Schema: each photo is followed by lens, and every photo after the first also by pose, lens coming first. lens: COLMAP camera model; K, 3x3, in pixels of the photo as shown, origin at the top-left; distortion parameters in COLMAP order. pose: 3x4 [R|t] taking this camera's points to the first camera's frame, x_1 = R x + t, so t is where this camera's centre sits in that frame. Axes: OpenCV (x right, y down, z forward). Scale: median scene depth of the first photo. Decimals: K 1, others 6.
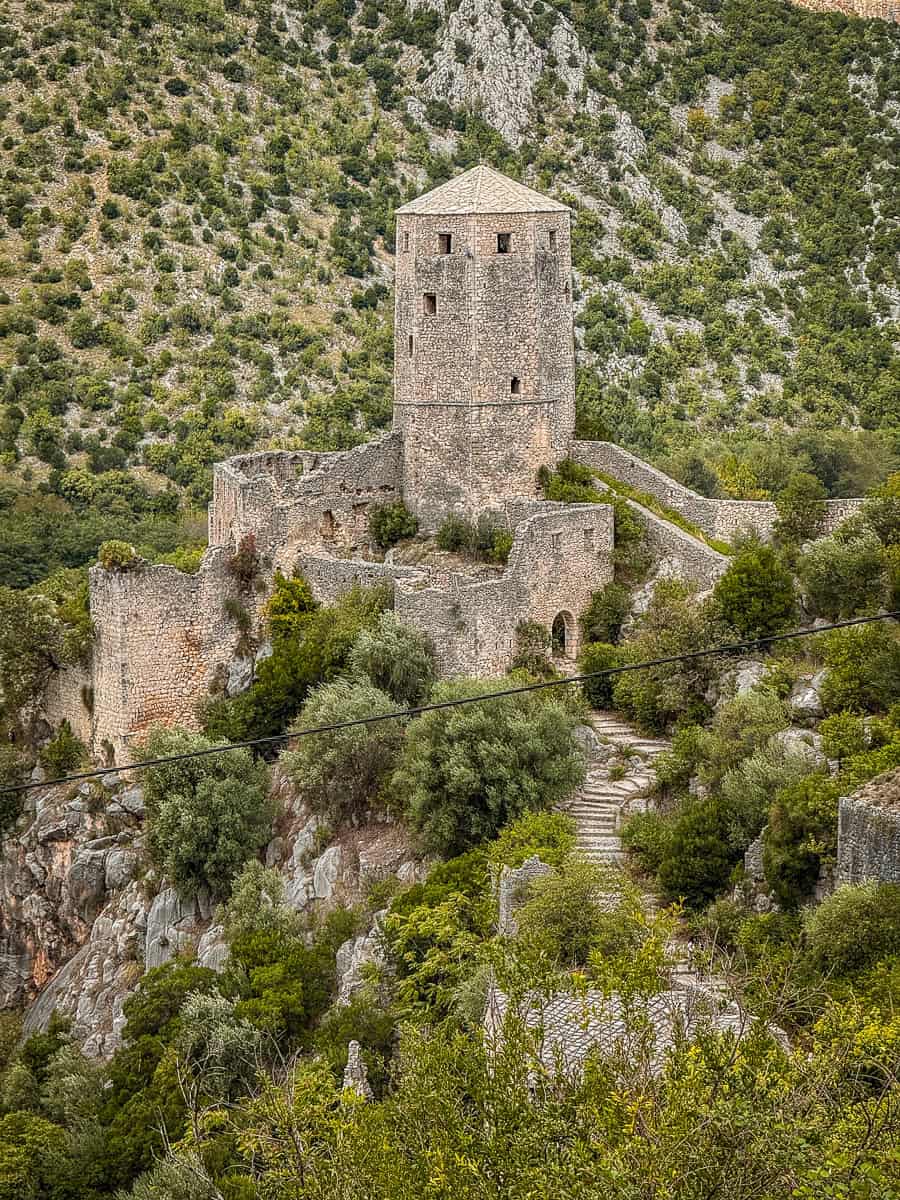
lens RADIAL K [[4665.9, 0, 525.3], [0, 4665.9, 575.3], [0, 0, 1]] dist [0.302434, 0.000000]
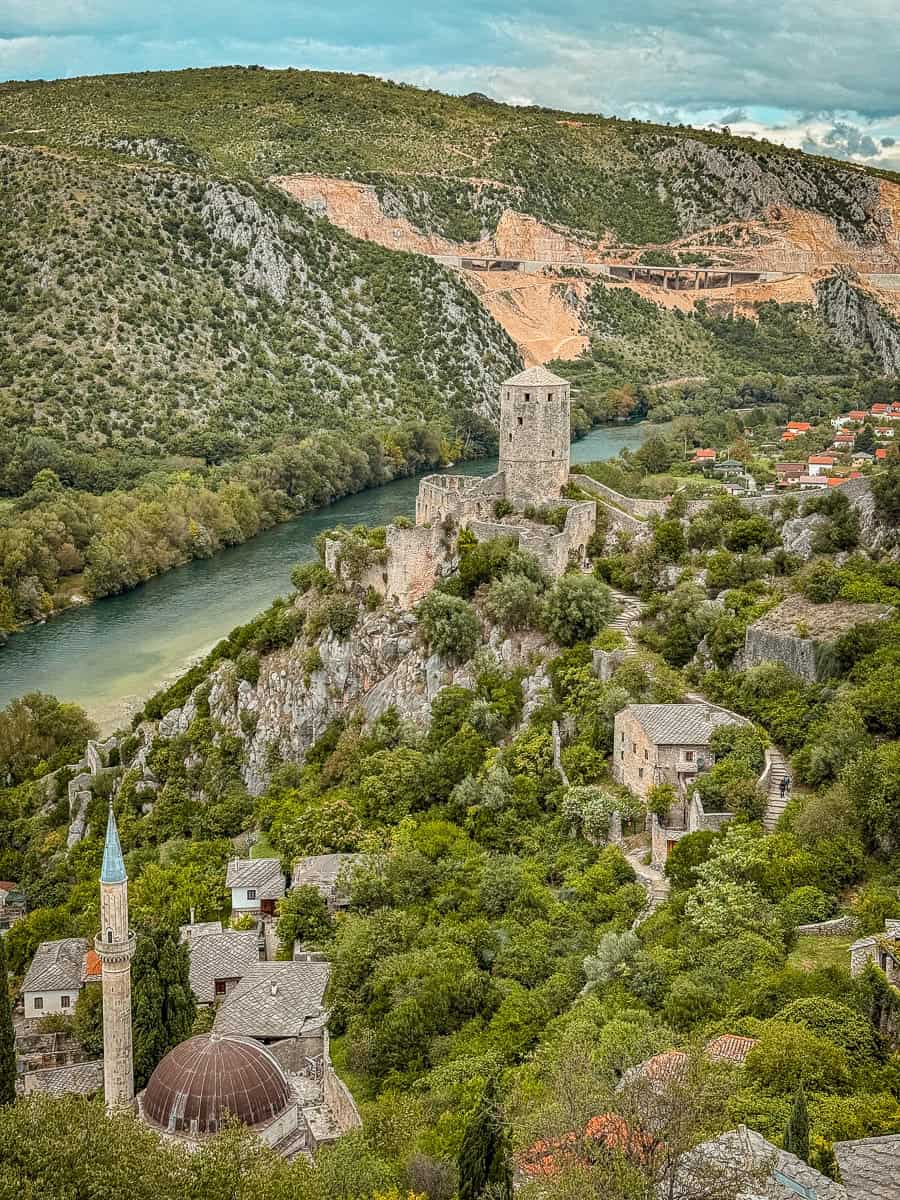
lens RADIAL K [[1827.0, 0, 470.0], [0, 1827.0, 645.2], [0, 0, 1]] dist [0.128262, 0.000000]
pose [[0.986075, -0.017996, 0.165323, -0.210927], [0.000682, 0.994557, 0.104196, -0.040189], [-0.166298, -0.102632, 0.980720, 0.018686]]
